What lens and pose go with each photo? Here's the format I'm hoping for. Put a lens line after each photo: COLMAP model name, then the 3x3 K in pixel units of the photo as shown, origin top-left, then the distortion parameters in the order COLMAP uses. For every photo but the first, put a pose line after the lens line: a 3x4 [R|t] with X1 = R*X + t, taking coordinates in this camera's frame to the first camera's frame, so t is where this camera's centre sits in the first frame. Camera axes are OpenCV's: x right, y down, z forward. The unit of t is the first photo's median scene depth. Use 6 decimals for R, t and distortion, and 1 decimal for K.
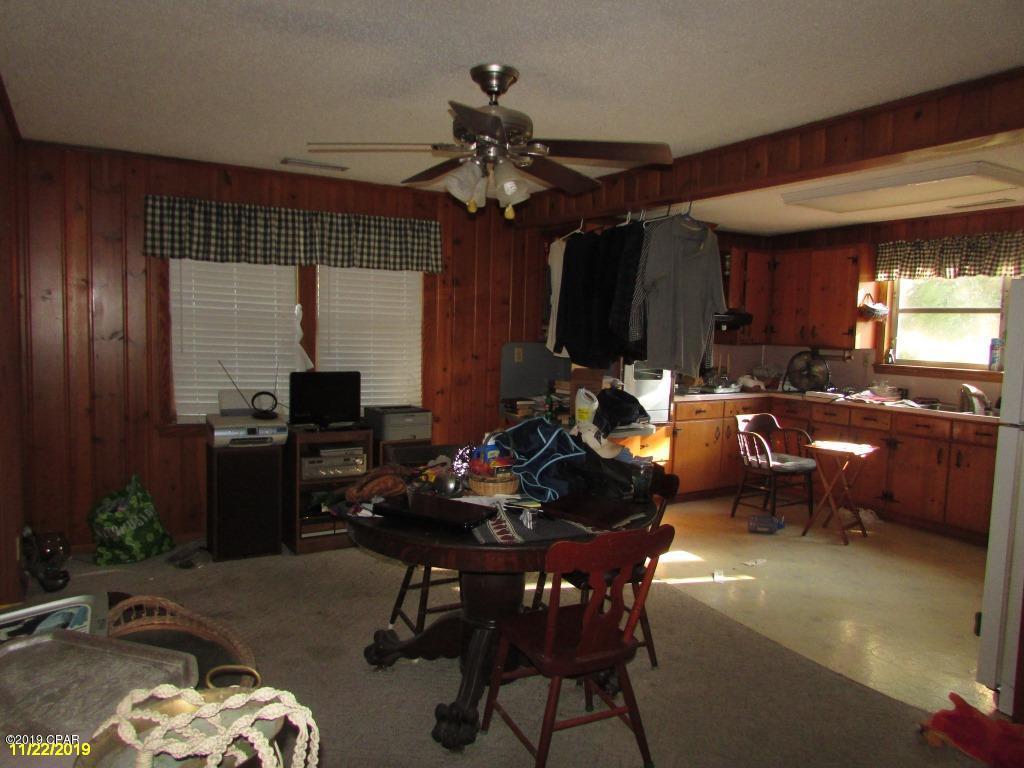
lens RADIAL K [[716.9, 0, 512.0], [0, 716.9, 384.0], [0, 0, 1]] dist [-0.032832, 0.003426]
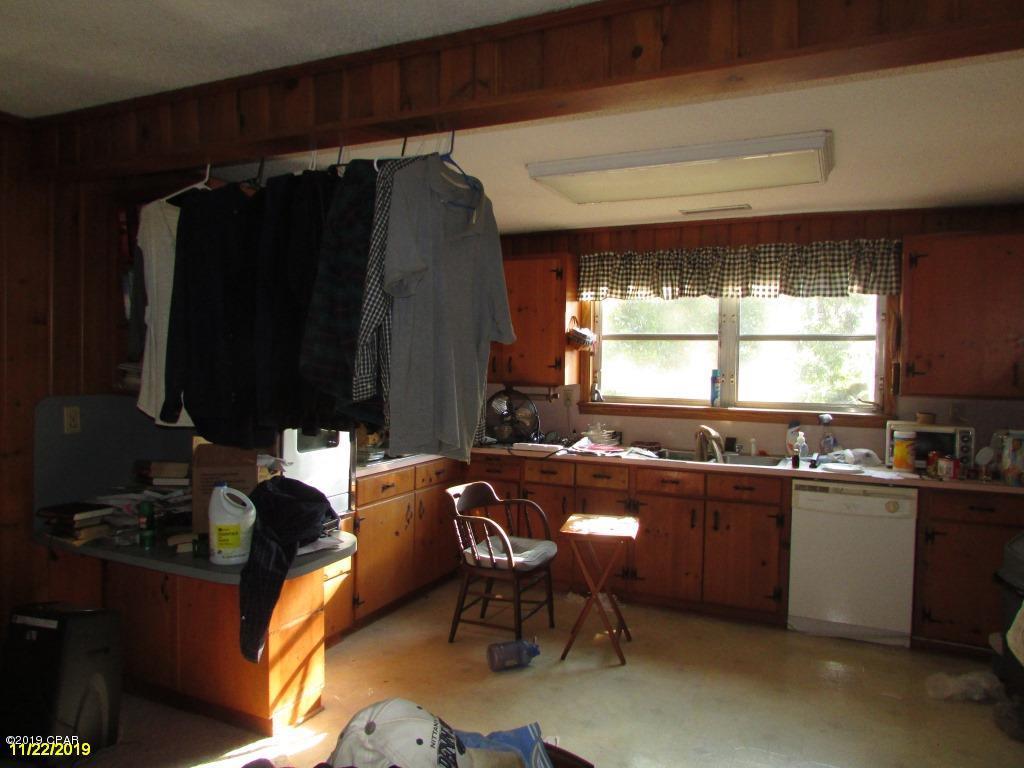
lens RADIAL K [[716.9, 0, 512.0], [0, 716.9, 384.0], [0, 0, 1]] dist [-0.032832, 0.003426]
pose [[0.832202, -0.032322, 0.553529, -0.009578], [0.052043, 0.998446, -0.019942, -0.041640], [-0.552025, 0.045403, 0.832591, 0.402865]]
